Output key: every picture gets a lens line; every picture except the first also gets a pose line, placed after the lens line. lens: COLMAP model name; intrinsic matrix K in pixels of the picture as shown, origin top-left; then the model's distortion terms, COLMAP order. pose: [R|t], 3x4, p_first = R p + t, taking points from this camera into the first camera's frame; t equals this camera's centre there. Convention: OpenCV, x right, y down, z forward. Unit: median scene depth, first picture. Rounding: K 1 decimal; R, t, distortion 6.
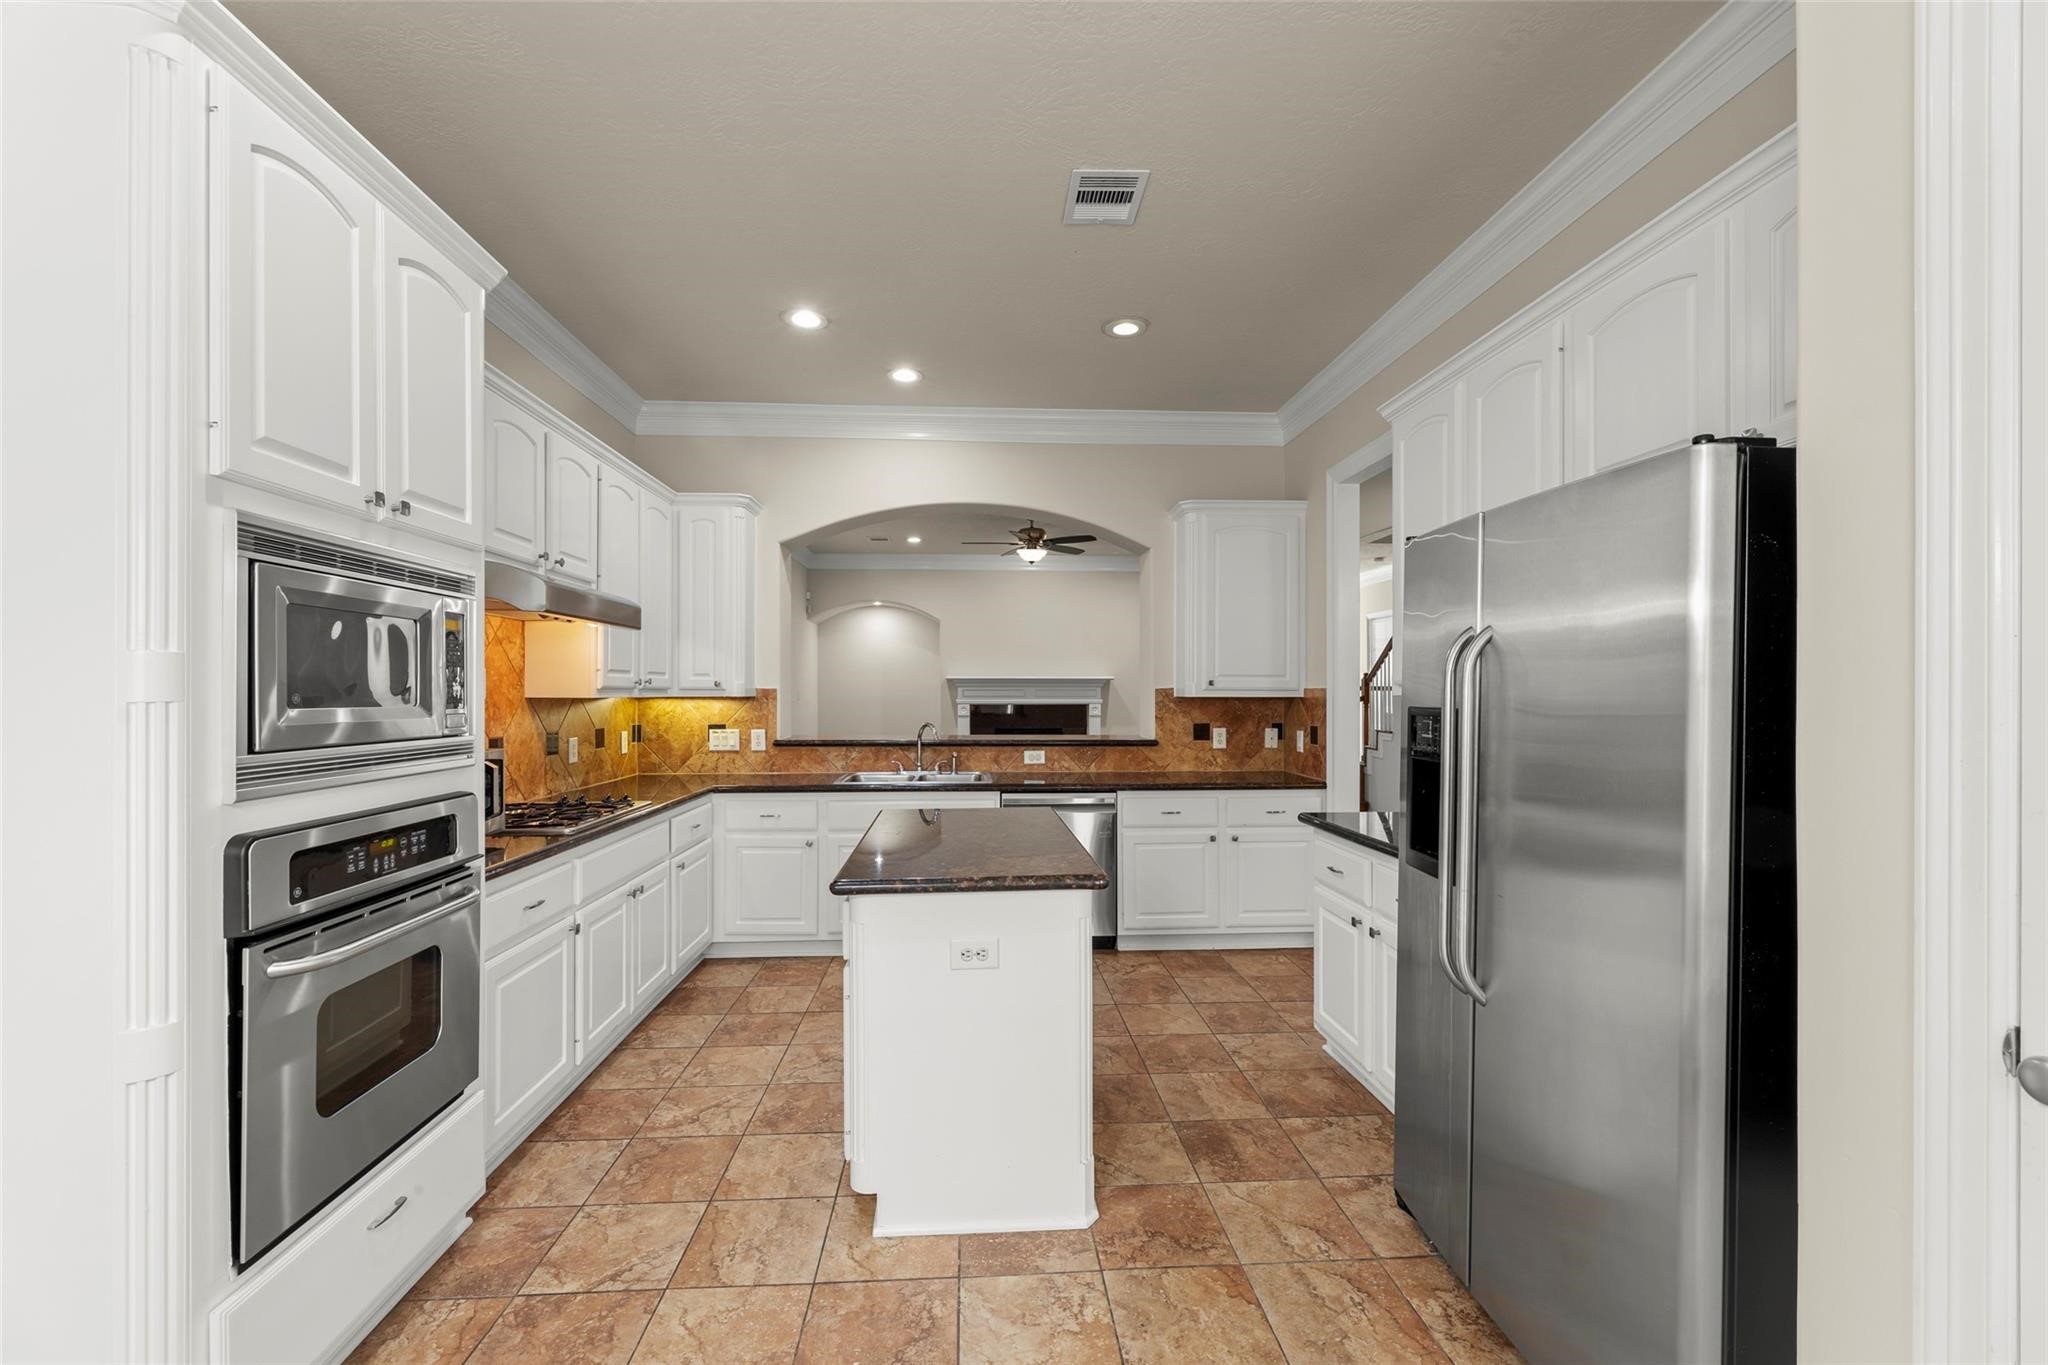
lens RADIAL K [[829.6, 0, 1027.0], [0, 829.6, 689.9], [0, 0, 1]] dist [-0.000941, -0.000073]
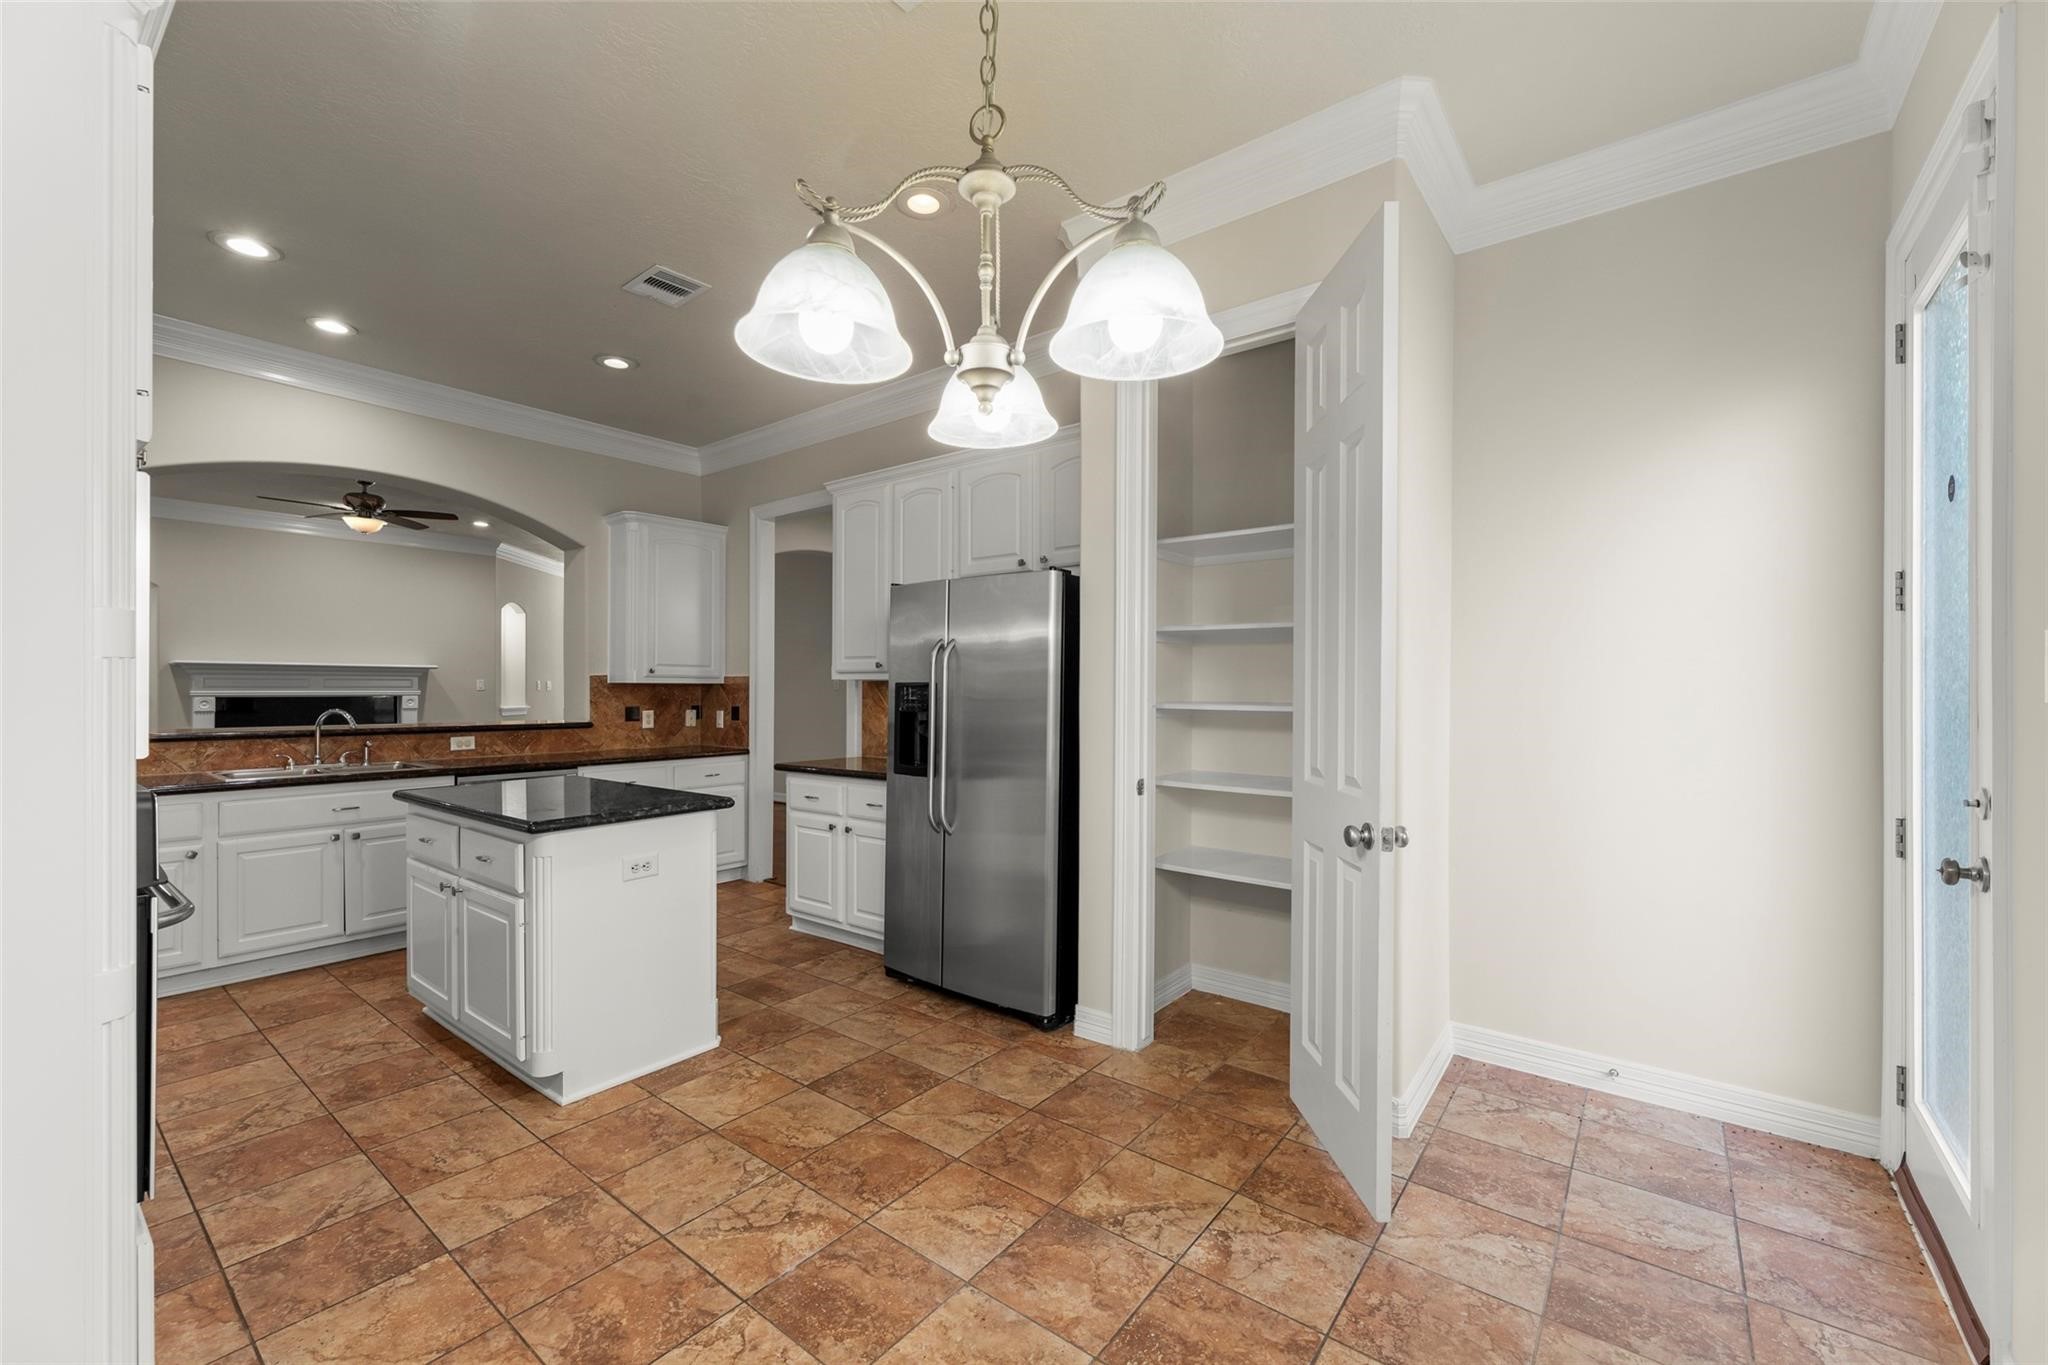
lens RADIAL K [[829.6, 0, 1007.0], [0, 829.6, 692.8], [0, 0, 1]] dist [-0.000941, -0.000073]
pose [[0.669454, -0.002166, 0.742850, -0.315260], [-0.003222, 0.999978, 0.005819, 0.014110], [-0.742846, -0.006289, 0.669433, -0.155543]]
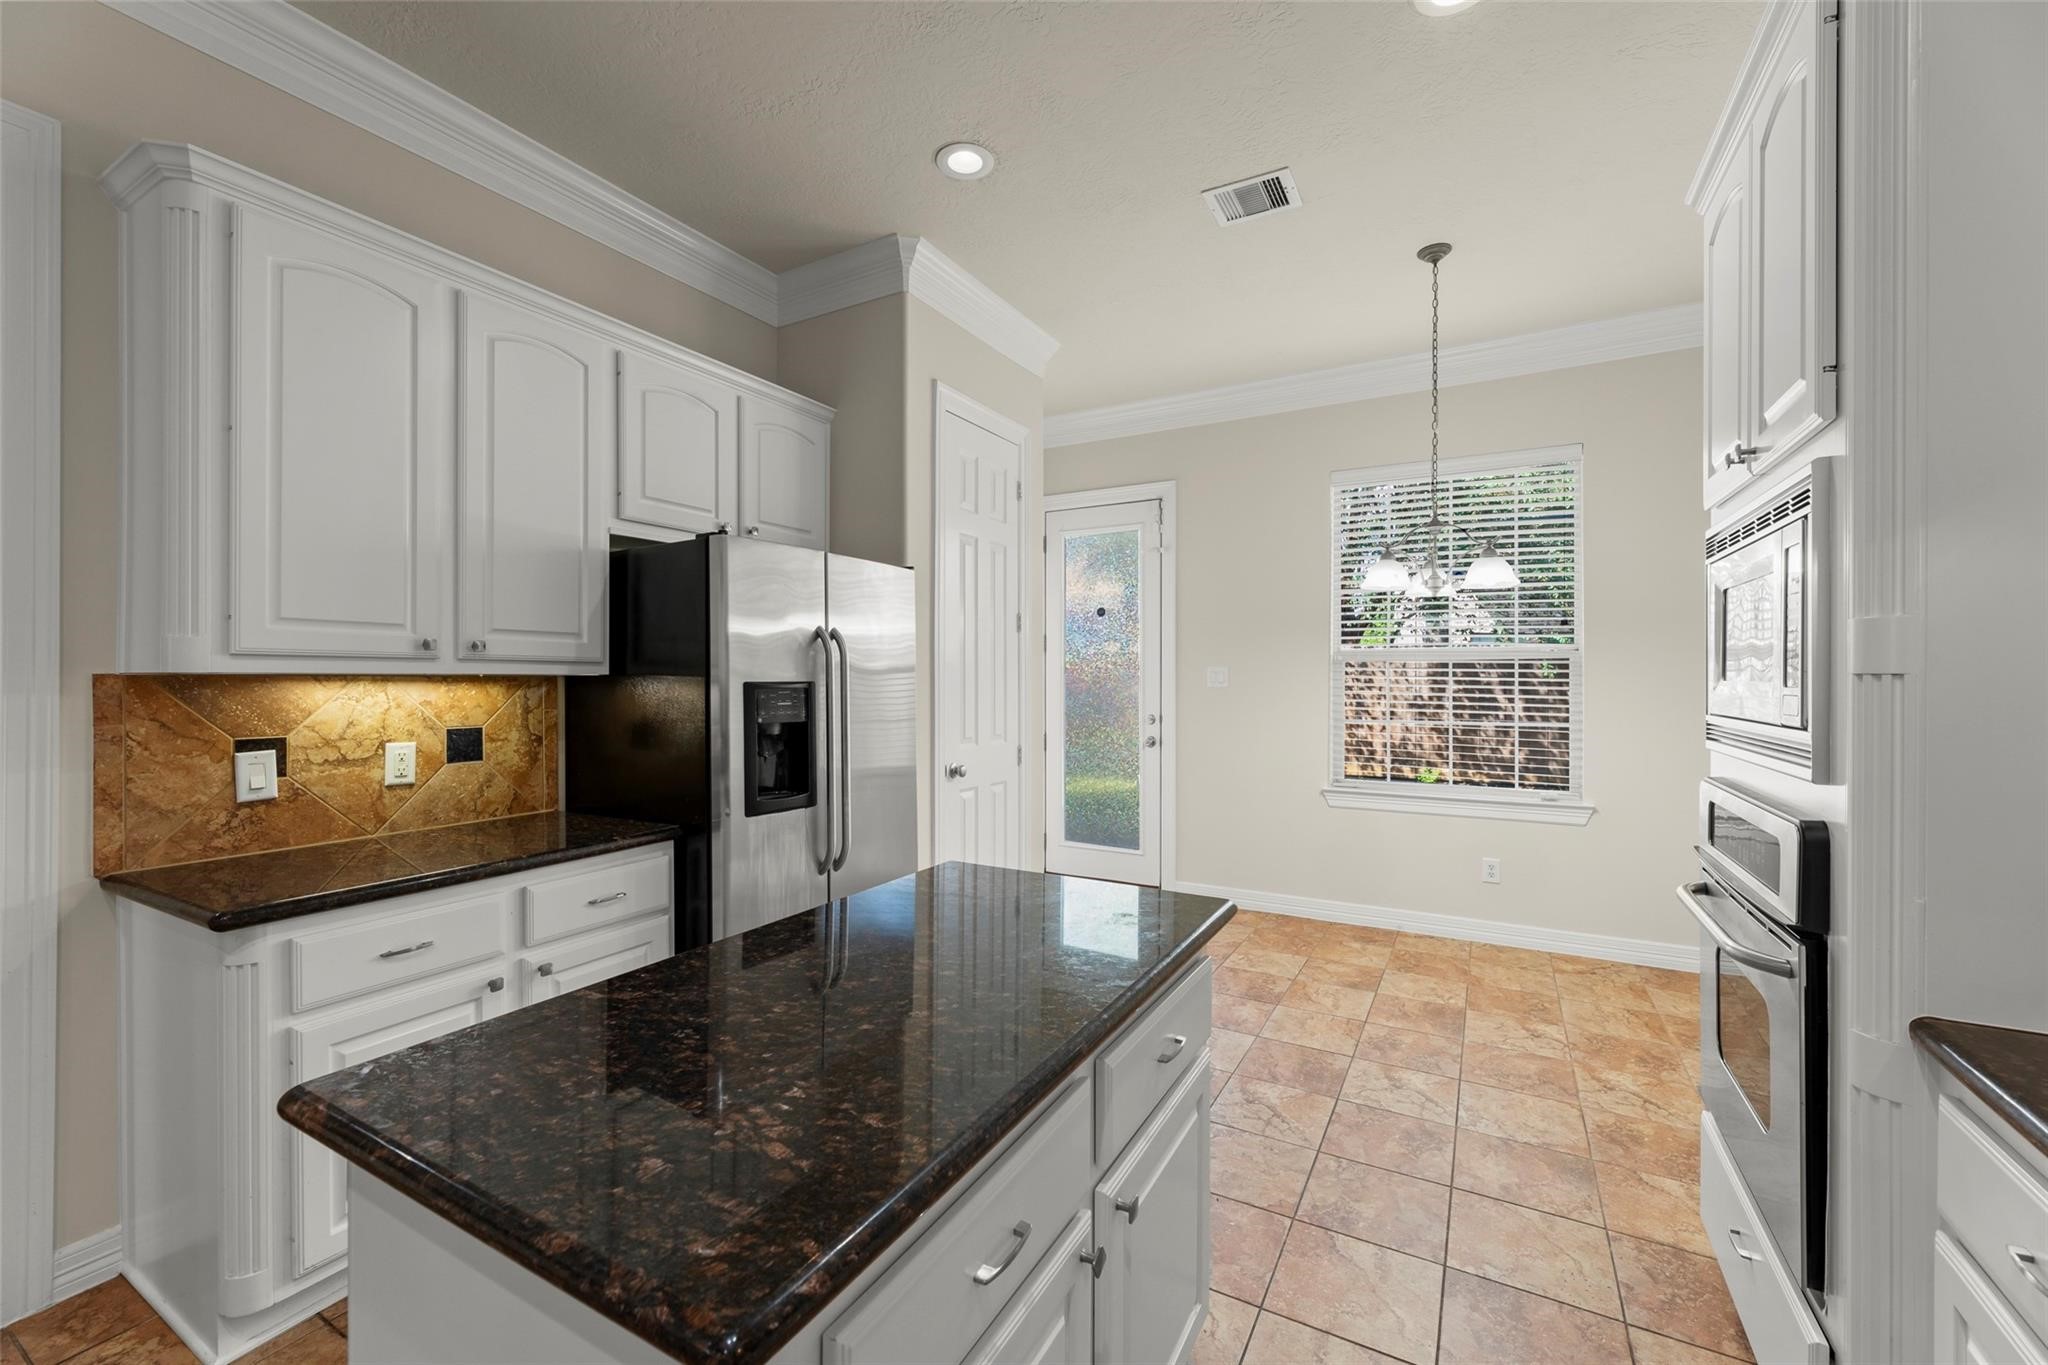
lens RADIAL K [[829.6, 0, 1021.3], [0, 829.6, 676.4], [0, 0, 1]] dist [-0.000941, -0.000073]
pose [[-0.842127, -0.006904, 0.539235, -0.233119], [-0.007633, 0.999970, 0.000883, 0.001493], [-0.539225, -0.003372, -0.842155, 0.856574]]
